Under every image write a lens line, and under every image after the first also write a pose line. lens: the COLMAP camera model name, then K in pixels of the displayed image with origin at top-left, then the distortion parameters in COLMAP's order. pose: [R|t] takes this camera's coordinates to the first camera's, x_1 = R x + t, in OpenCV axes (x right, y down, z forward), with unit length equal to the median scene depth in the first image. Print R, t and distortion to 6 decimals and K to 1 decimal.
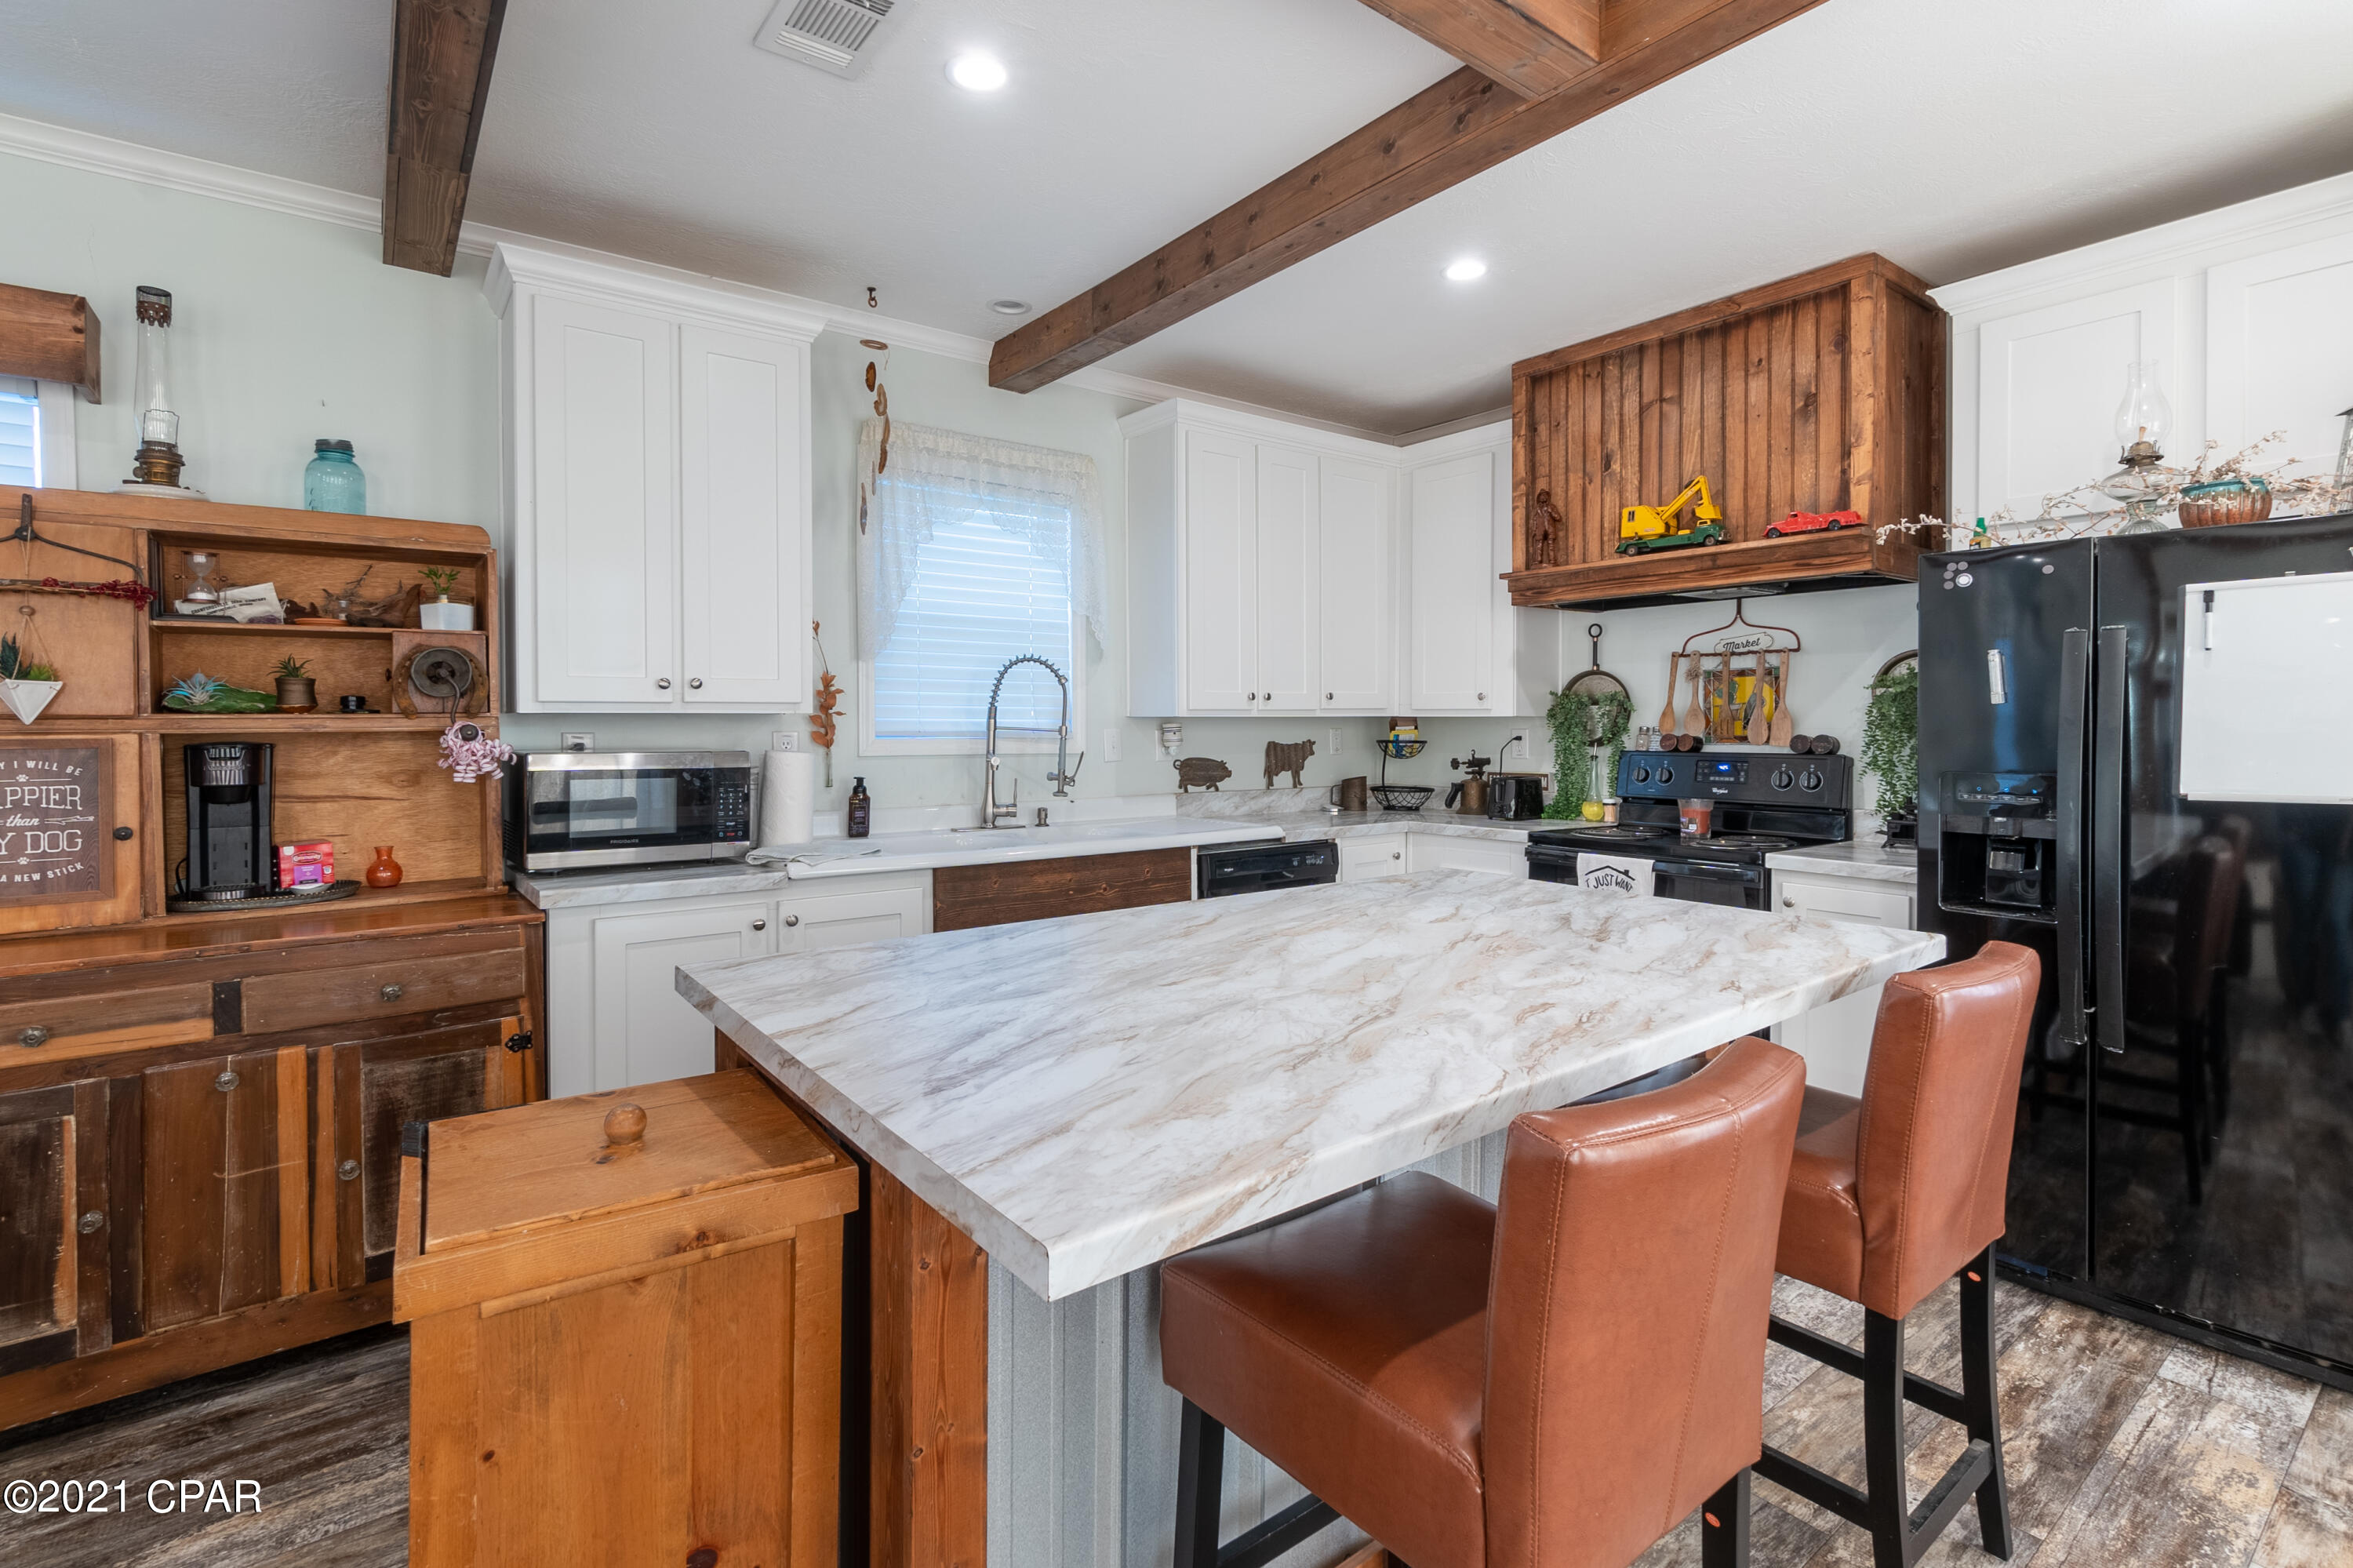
lens RADIAL K [[1081.1, 0, 1136.7], [0, 1081.1, 736.1], [0, 0, 1]] dist [-0.017865, 0.001400]
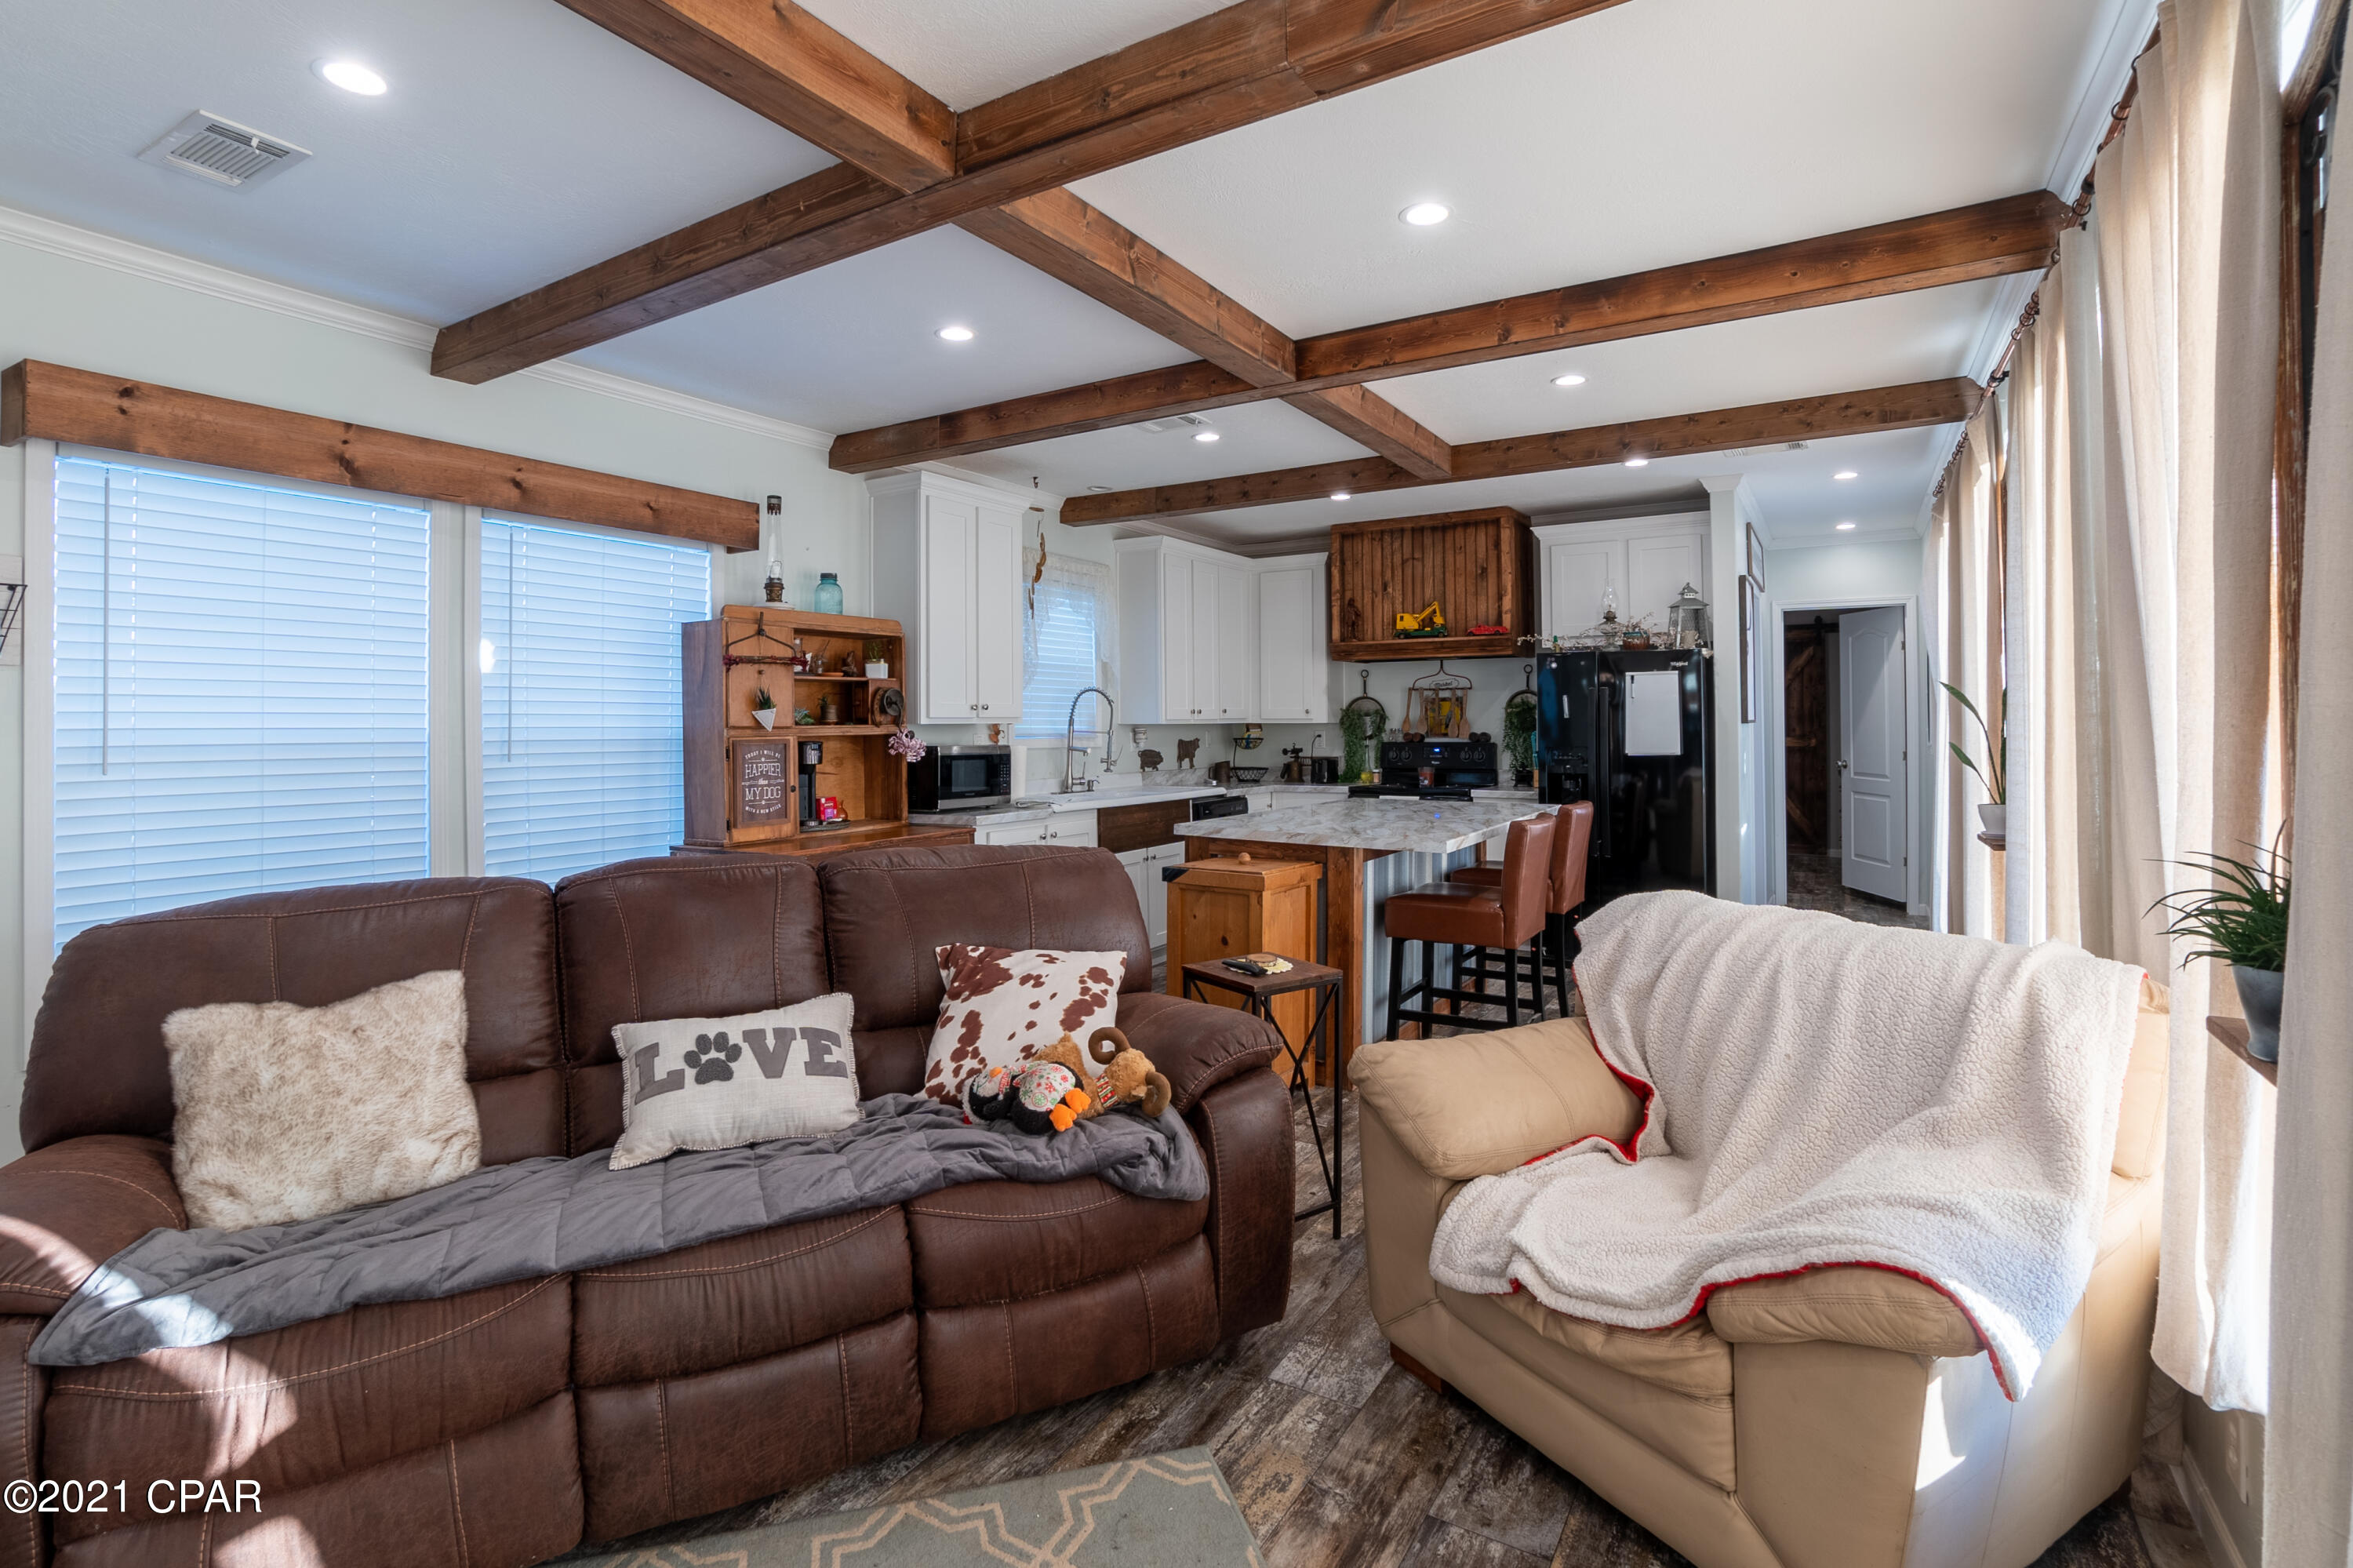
lens RADIAL K [[1081.1, 0, 1213.9], [0, 1081.1, 704.8], [0, 0, 1]] dist [-0.017865, 0.001400]
pose [[0.918060, 0.003486, 0.396427, -0.585679], [0.009141, 0.999509, -0.029960, 0.003322], [-0.396337, 0.031129, 0.917577, -0.605270]]
